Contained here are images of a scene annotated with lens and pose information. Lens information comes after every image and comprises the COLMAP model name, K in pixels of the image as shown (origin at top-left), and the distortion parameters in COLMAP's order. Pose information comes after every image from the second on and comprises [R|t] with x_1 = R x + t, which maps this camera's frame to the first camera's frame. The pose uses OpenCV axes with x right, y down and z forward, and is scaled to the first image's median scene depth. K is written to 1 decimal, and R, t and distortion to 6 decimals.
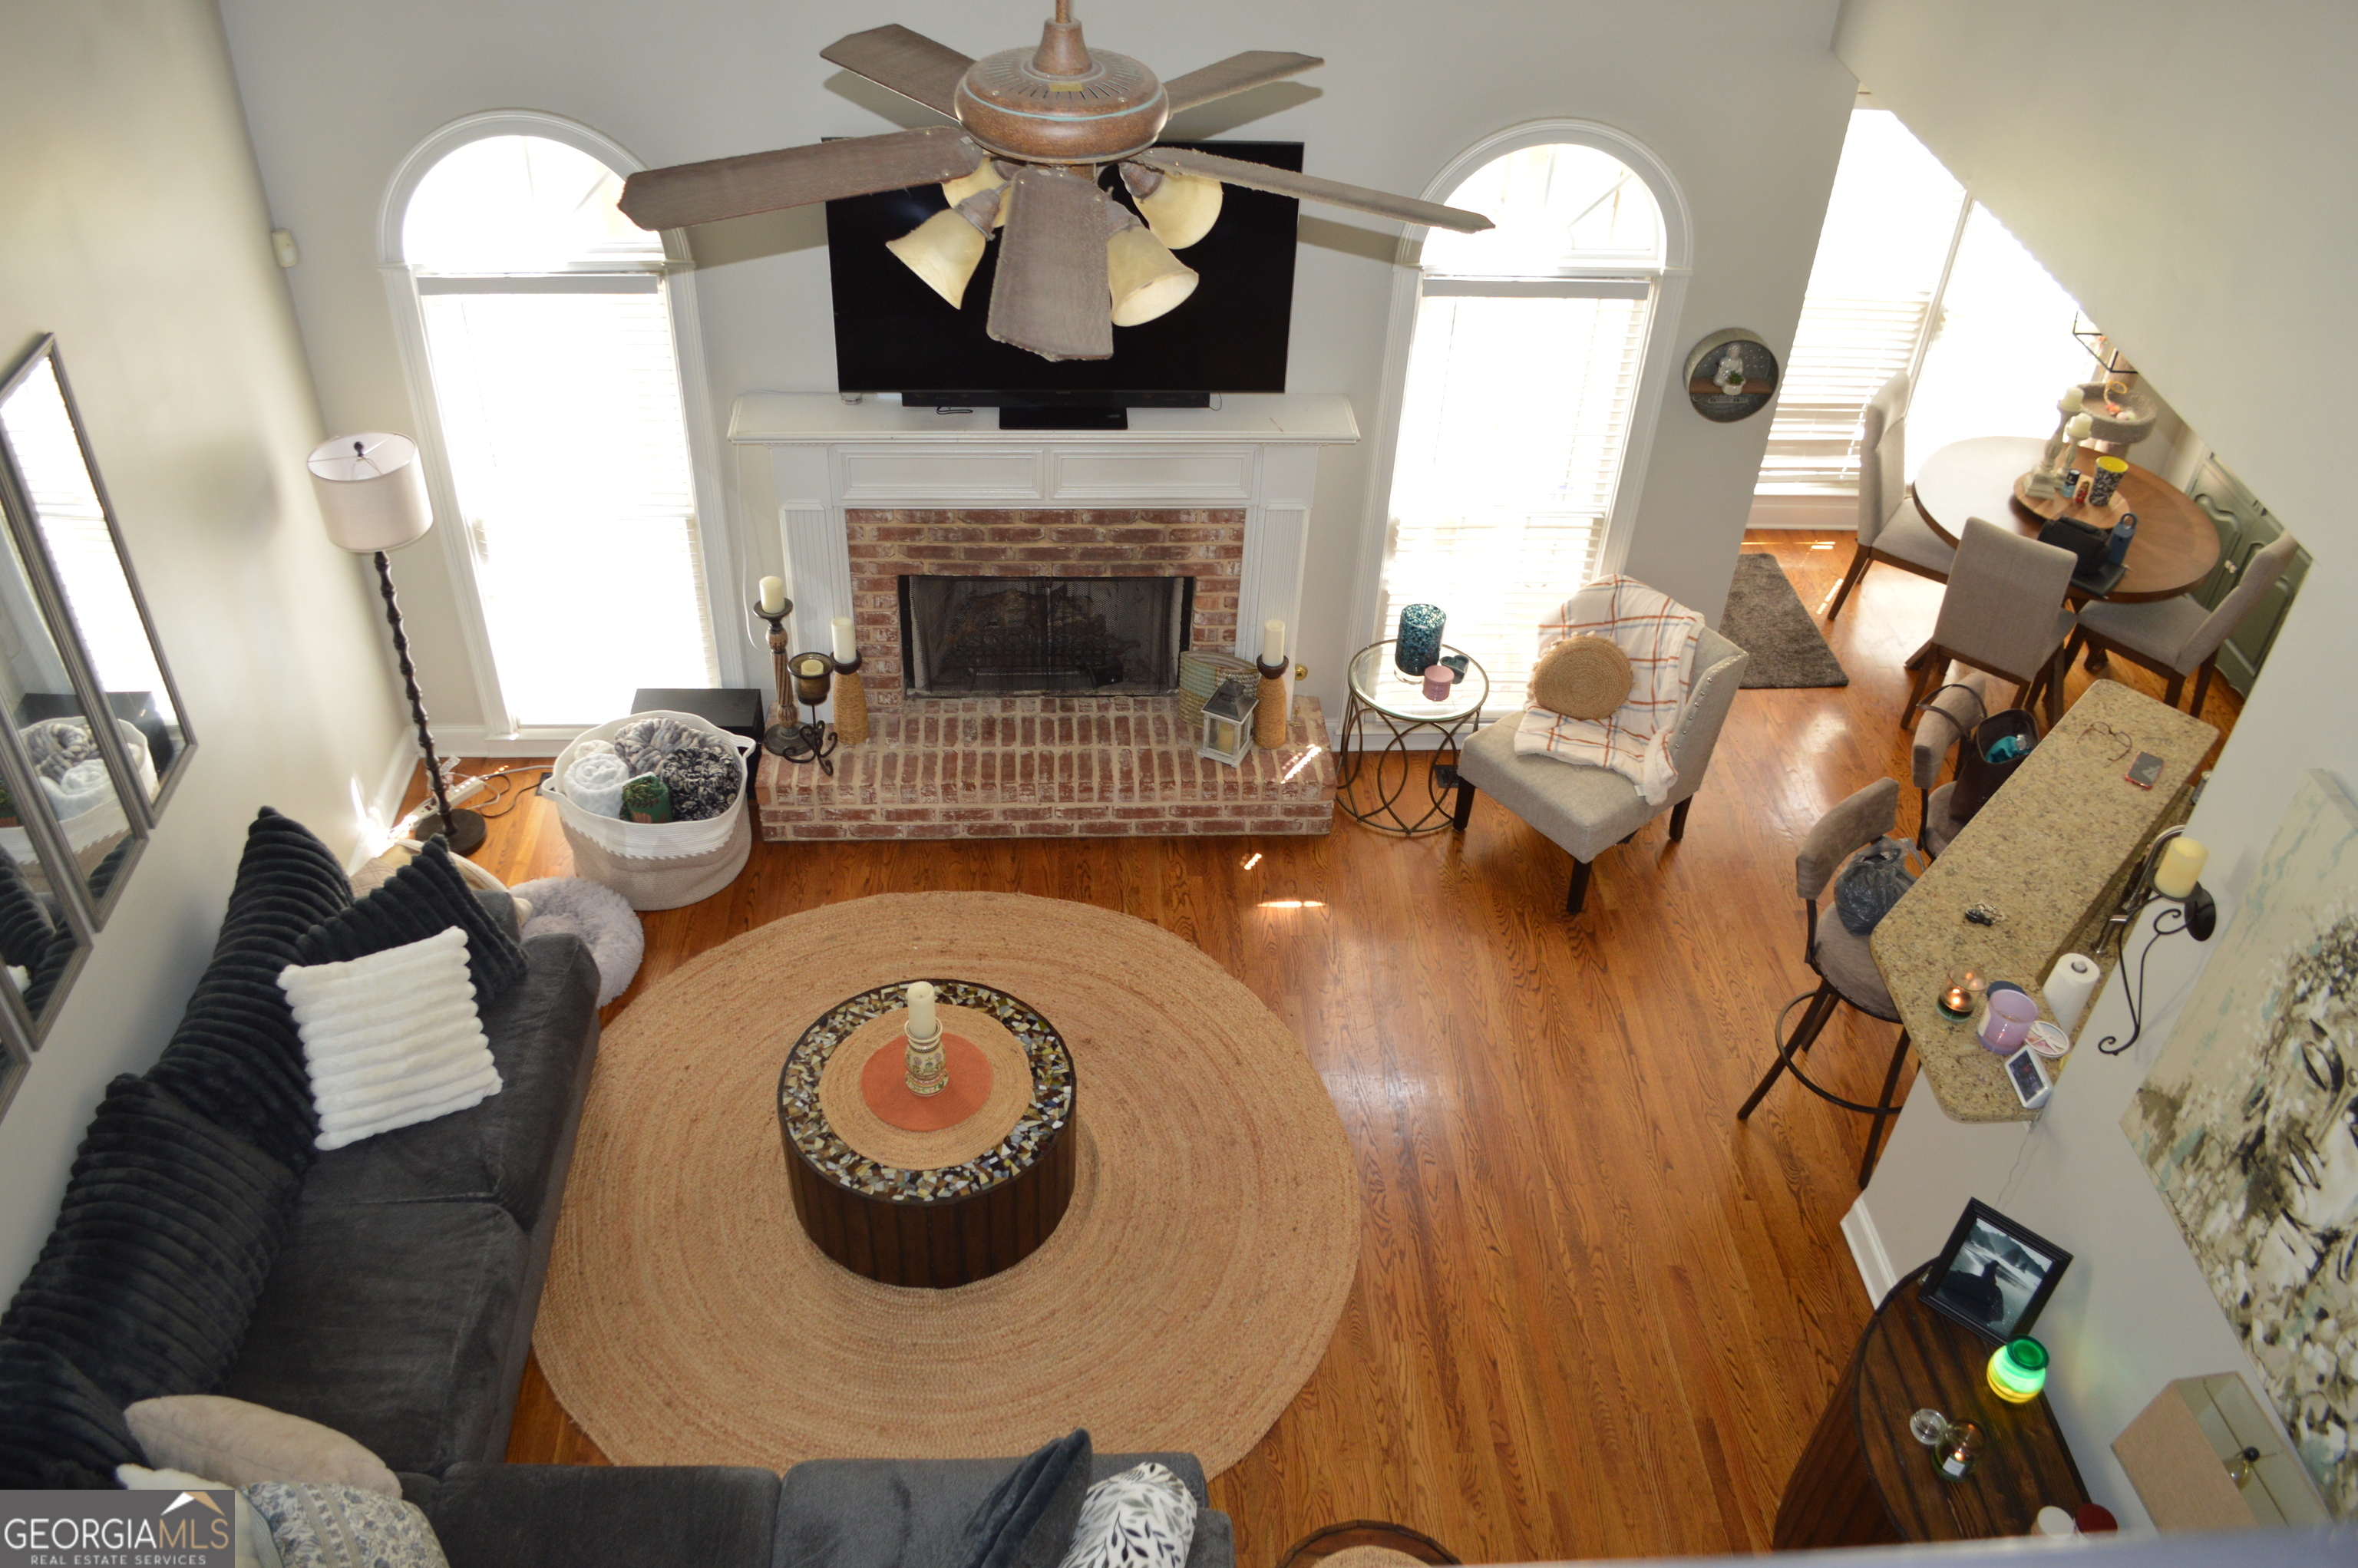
lens RADIAL K [[1880.9, 0, 1164.2], [0, 1880.9, 808.1], [0, 0, 1]] dist [-0.086667, 0.012162]
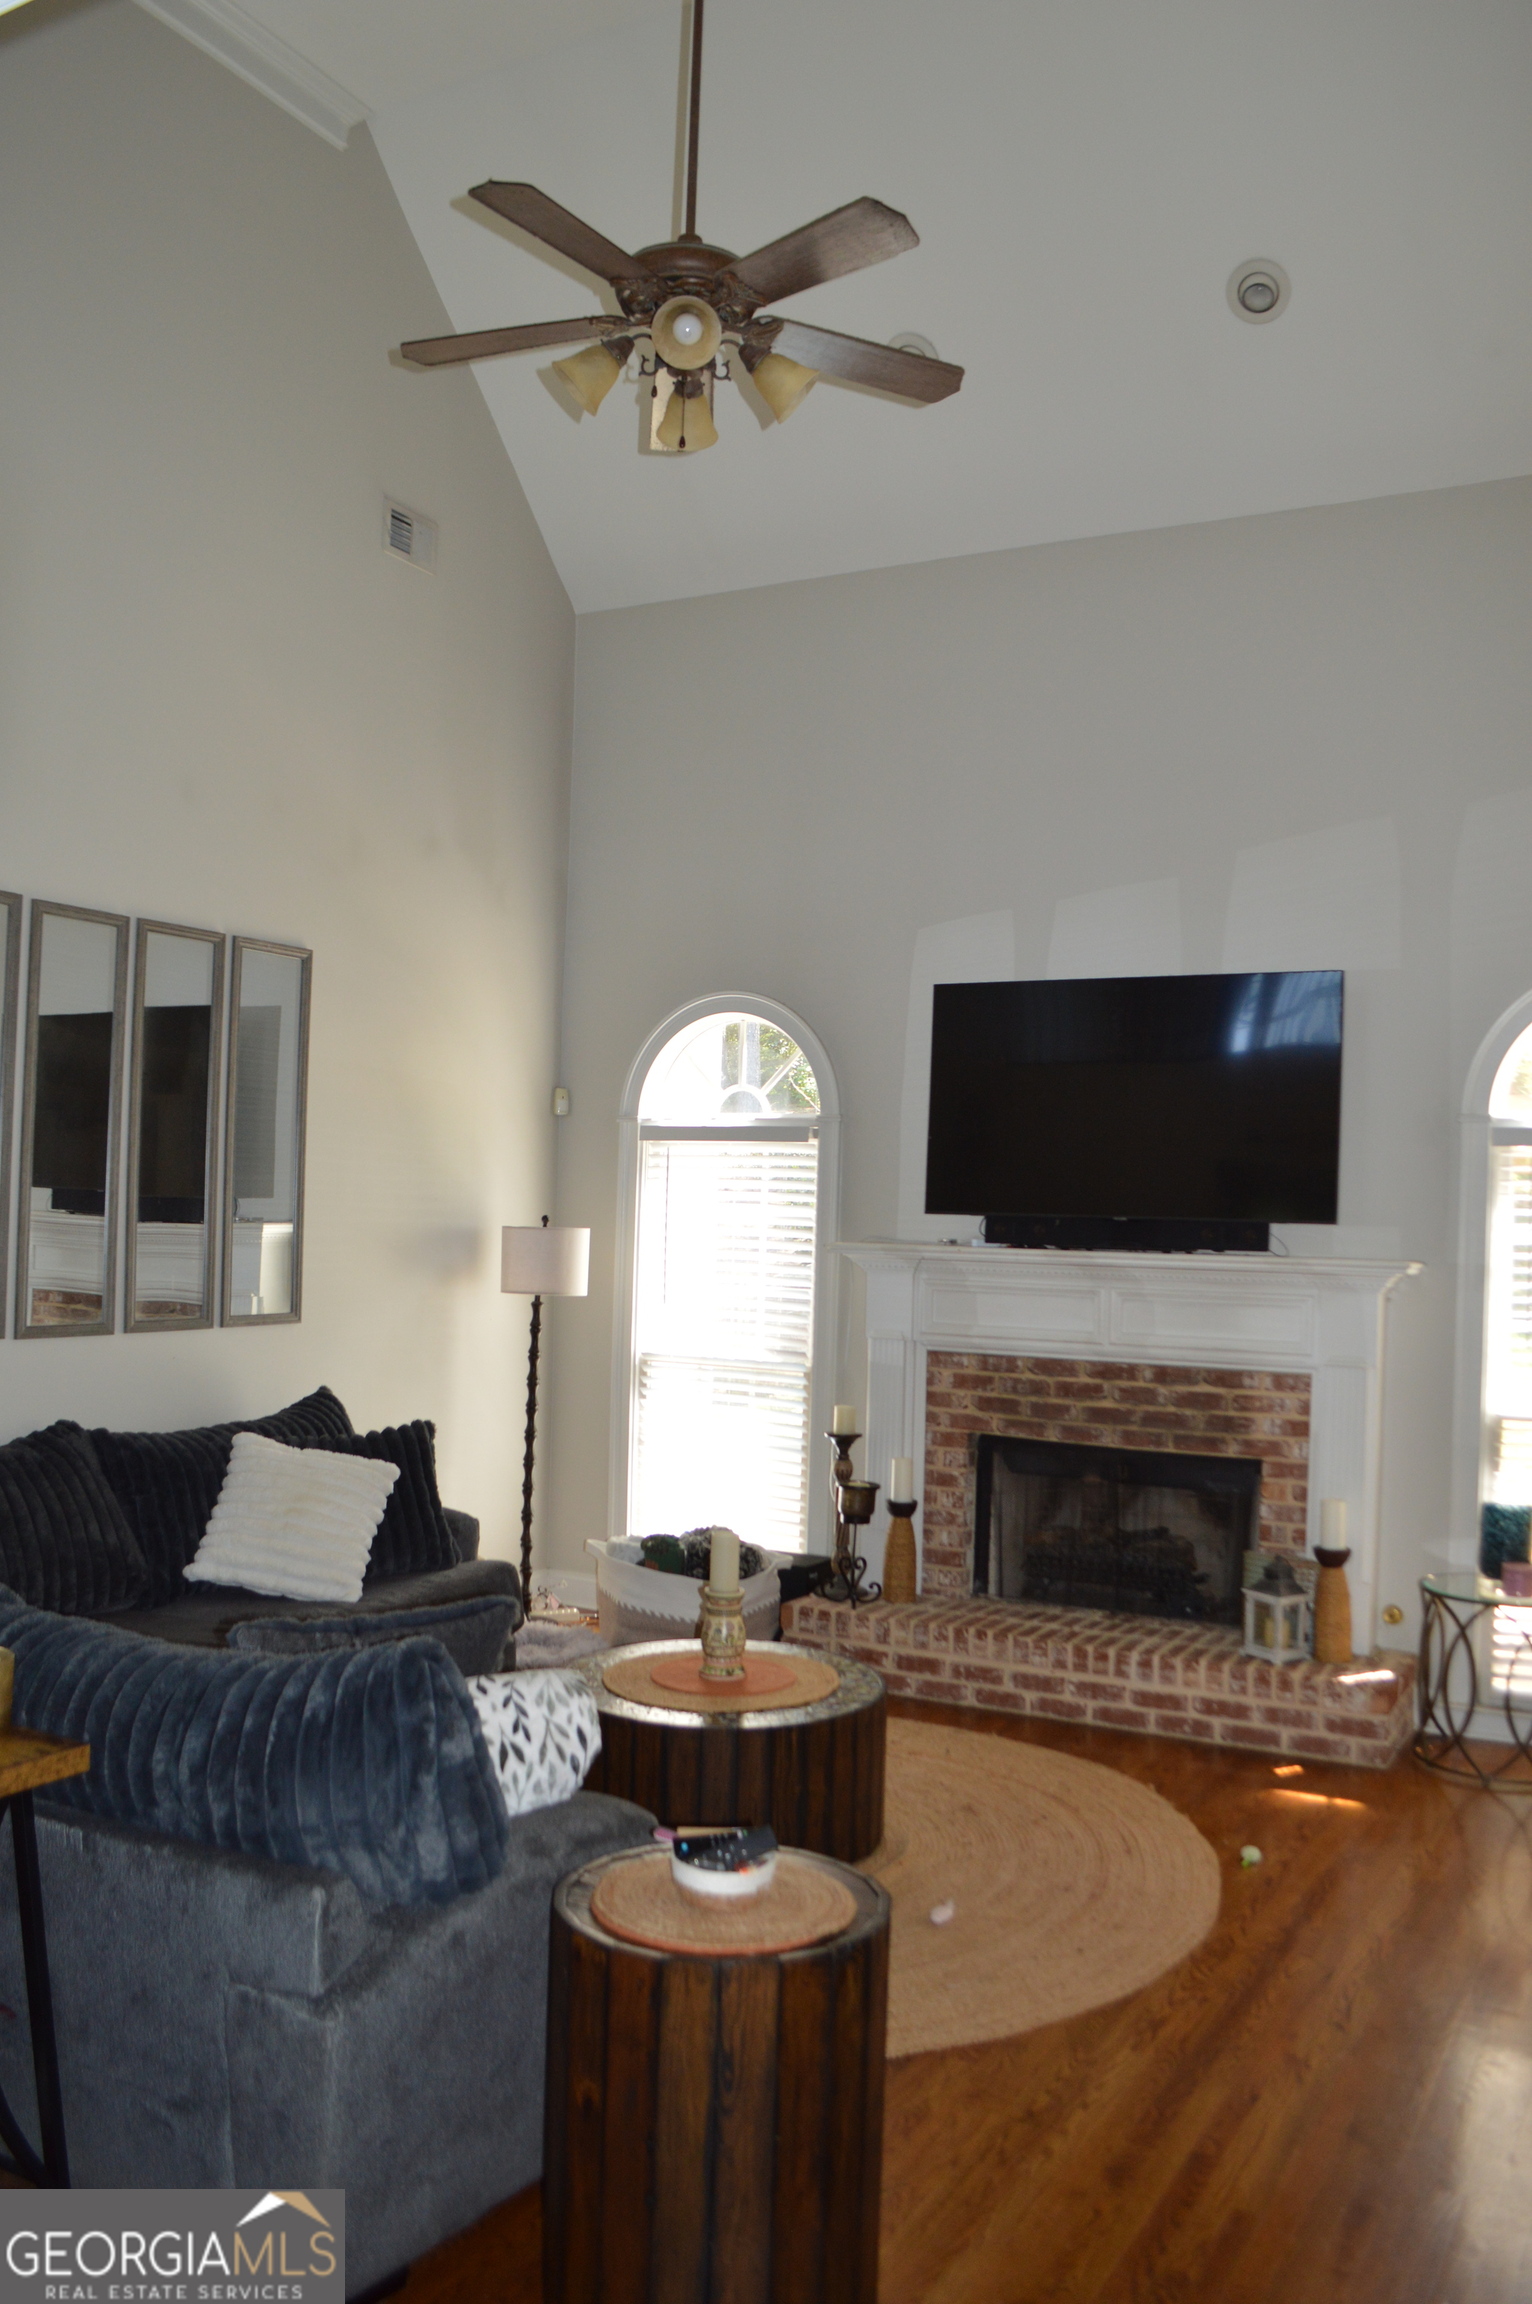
lens RADIAL K [[1837.9, 0, 791.0], [0, 1837.9, 1148.4], [0, 0, 1]] dist [-0.086667, 0.012162]
pose [[0.851921, -0.029383, -0.522845, 0.297890], [-0.333603, 0.739158, -0.585111, 0.373806], [0.403658, 0.672891, 0.619902, 0.242948]]
